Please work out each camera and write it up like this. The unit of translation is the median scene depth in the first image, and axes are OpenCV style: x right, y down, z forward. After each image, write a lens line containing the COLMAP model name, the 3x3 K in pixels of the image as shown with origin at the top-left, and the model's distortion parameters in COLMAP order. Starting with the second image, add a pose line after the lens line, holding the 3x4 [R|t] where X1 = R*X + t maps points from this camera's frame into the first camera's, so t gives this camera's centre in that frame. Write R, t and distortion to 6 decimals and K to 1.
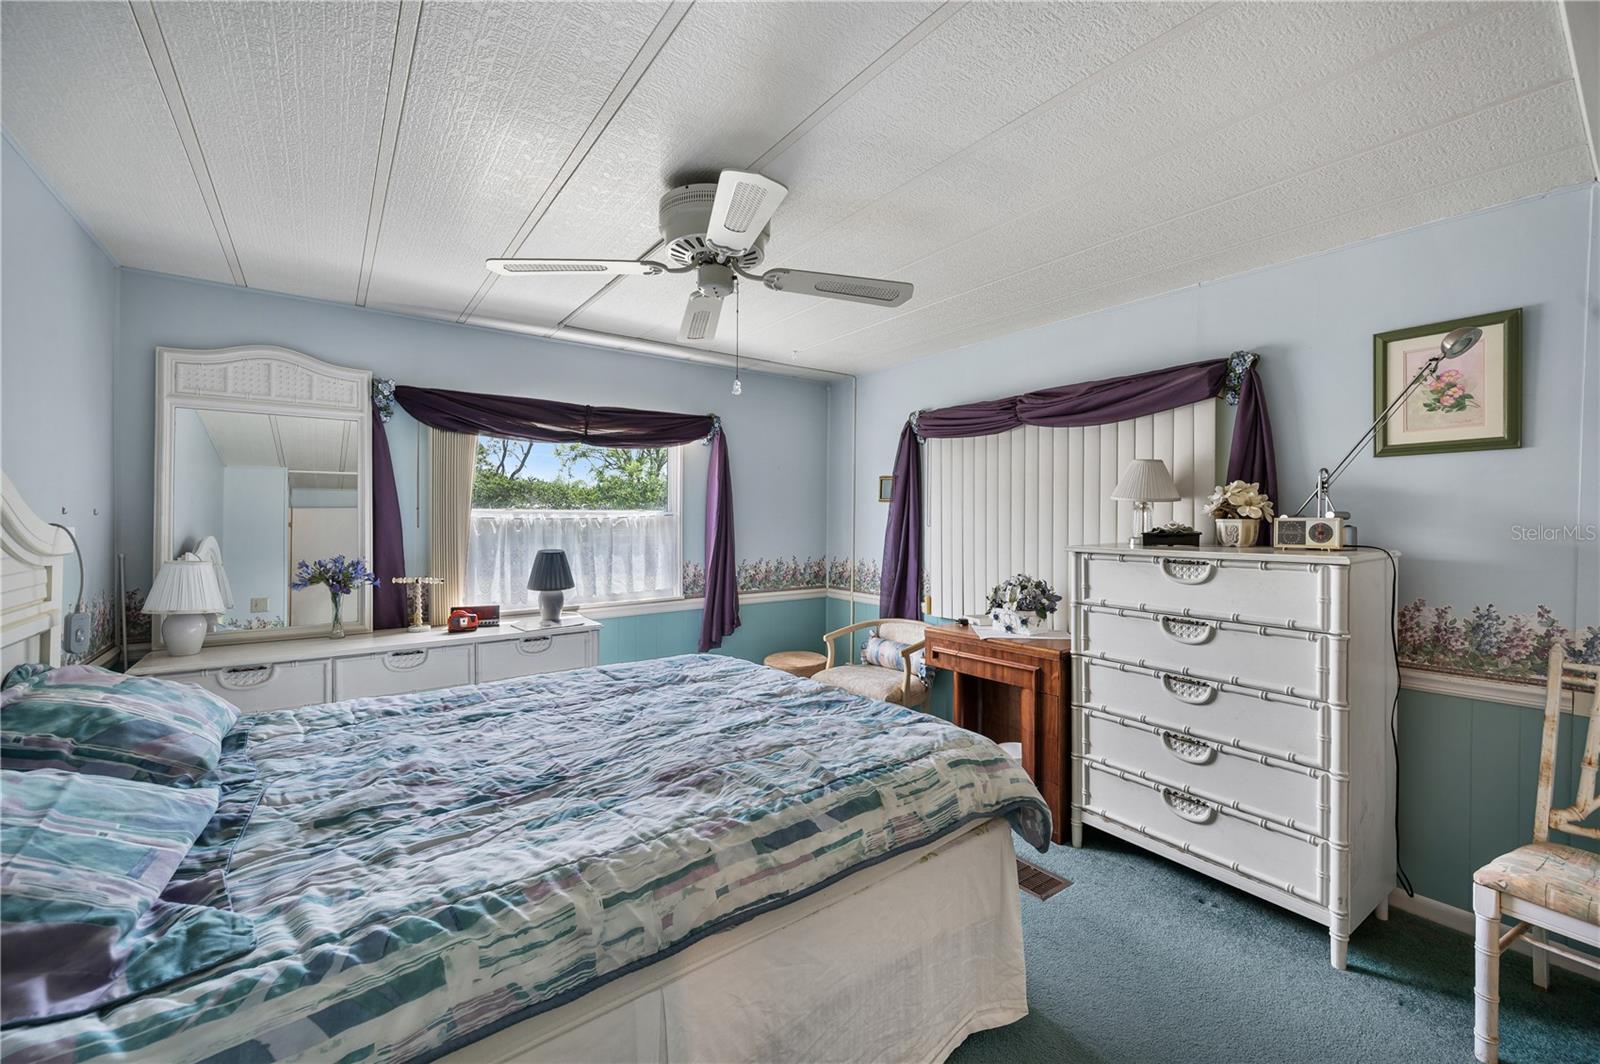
lens RADIAL K [[645.8, 0, 800.0], [0, 645.8, 532.0], [0, 0, 1]] dist [-0.000927, -0.000177]
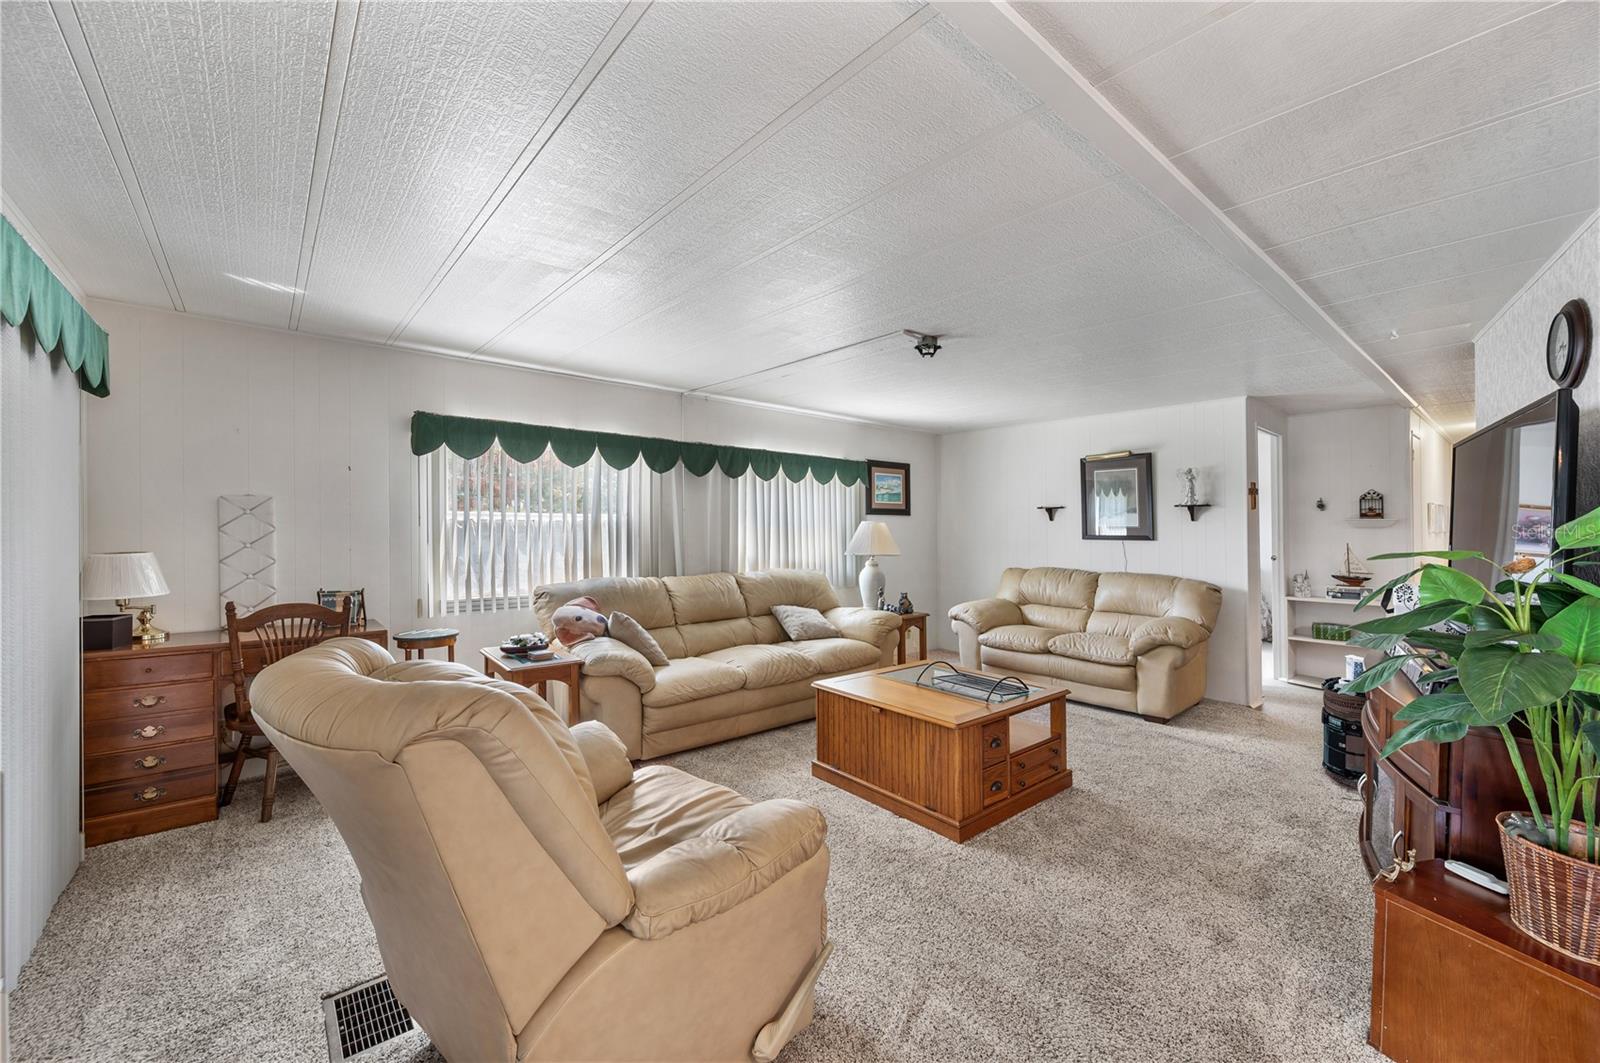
lens RADIAL K [[630.9, 0, 804.7], [0, 630.9, 550.6], [0, 0, 1]] dist [0.000714, 0.000166]
pose [[0.997104, 0.007043, 0.075717, 0.116933], [-0.008669, 0.999738, 0.021174, 0.002695], [-0.075548, -0.021769, 0.996904, -0.158469]]
